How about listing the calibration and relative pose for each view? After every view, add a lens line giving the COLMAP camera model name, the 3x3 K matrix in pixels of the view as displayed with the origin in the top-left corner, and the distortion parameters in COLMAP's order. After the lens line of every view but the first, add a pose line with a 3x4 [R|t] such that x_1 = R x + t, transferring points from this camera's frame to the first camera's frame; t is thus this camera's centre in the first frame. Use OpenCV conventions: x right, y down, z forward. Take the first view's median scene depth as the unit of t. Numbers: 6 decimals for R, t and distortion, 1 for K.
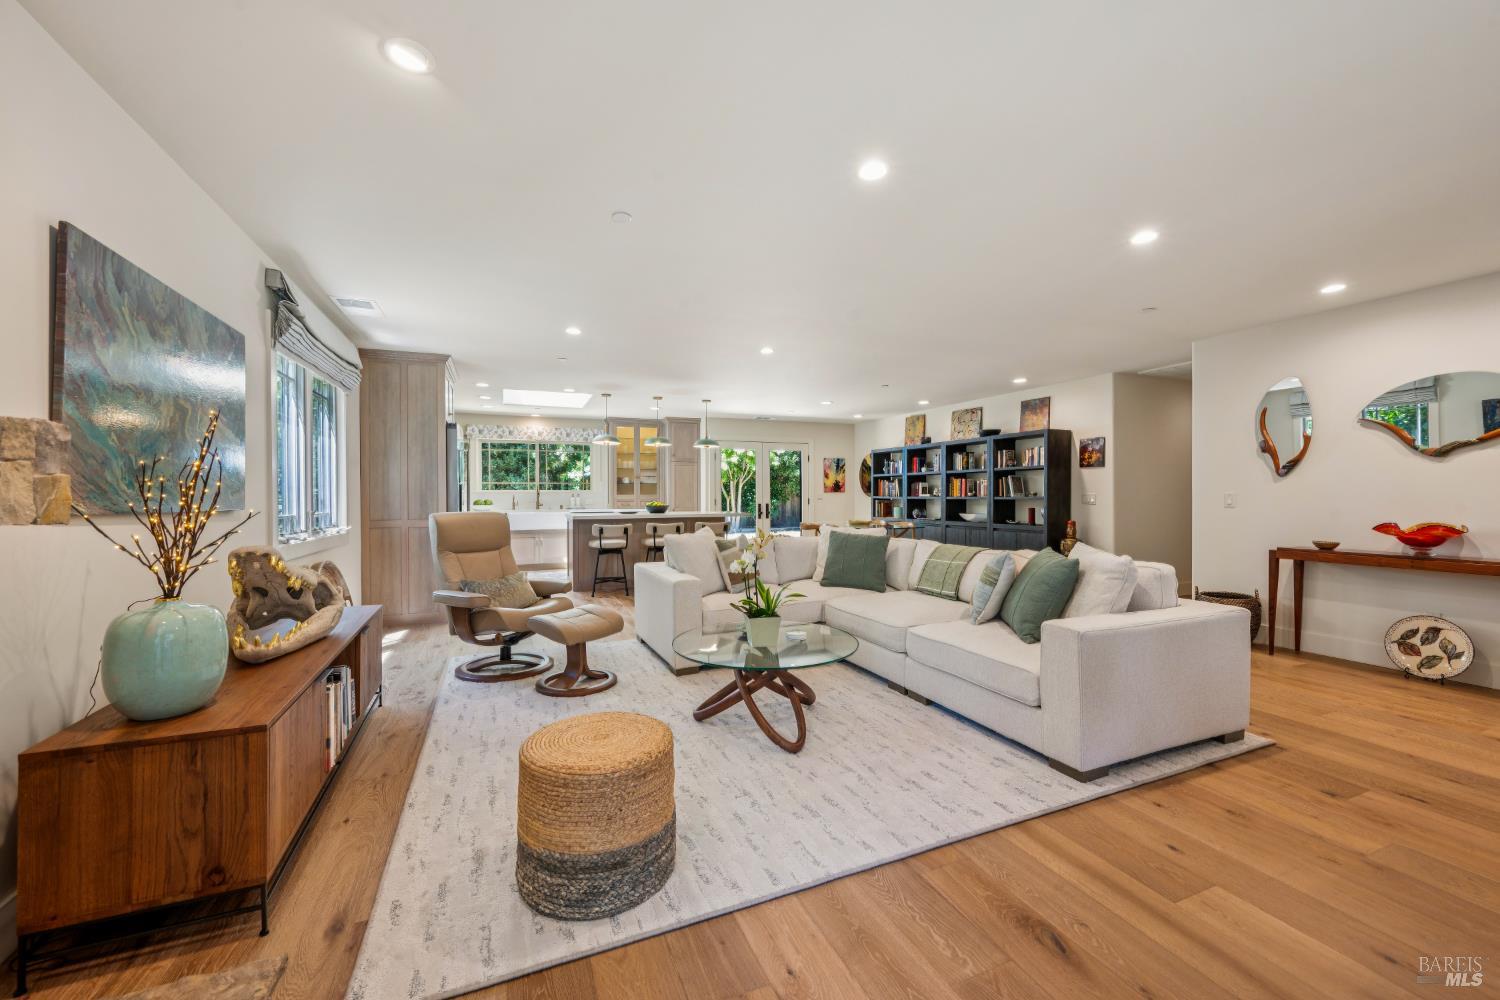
lens RADIAL K [[585.1, 0, 750.0], [0, 585.1, 500.0], [0, 0, 1]] dist [-0.000932, -0.000164]
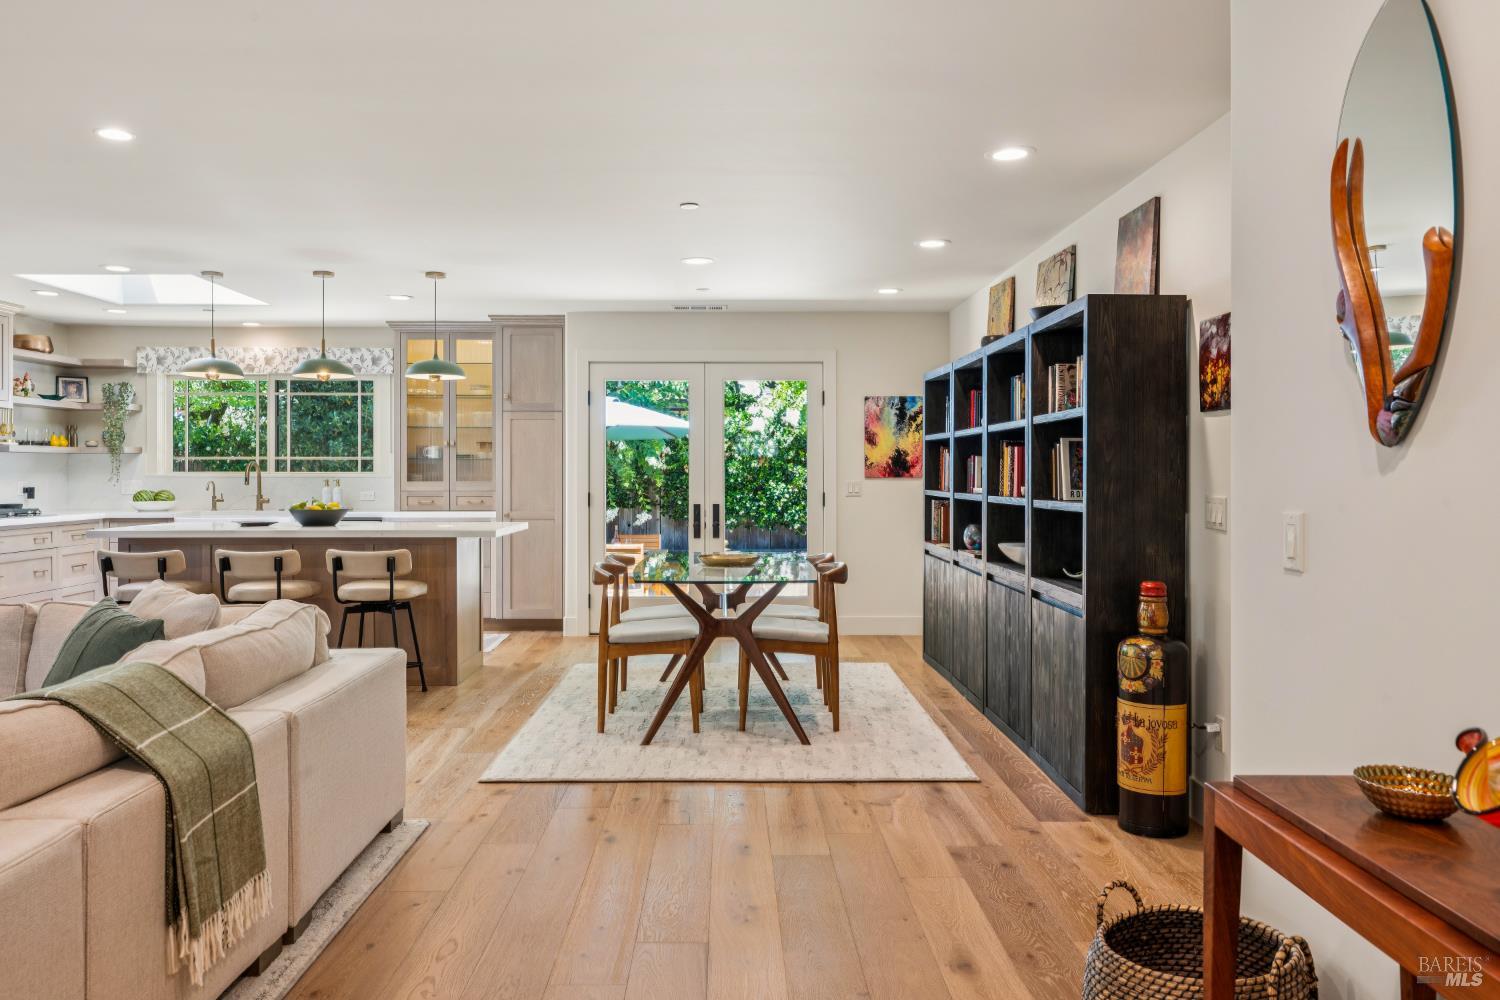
lens RADIAL K [[1148.9, 0, 748.6], [0, 1148.9, 477.7], [0, 0, 1]] dist [-0.000629, -0.000639]
pose [[0.927863, 0.004818, -0.372891, 0.395574], [-0.006607, 0.999972, -0.003521, -0.011536], [0.372864, 0.005730, 0.927868, 0.236973]]
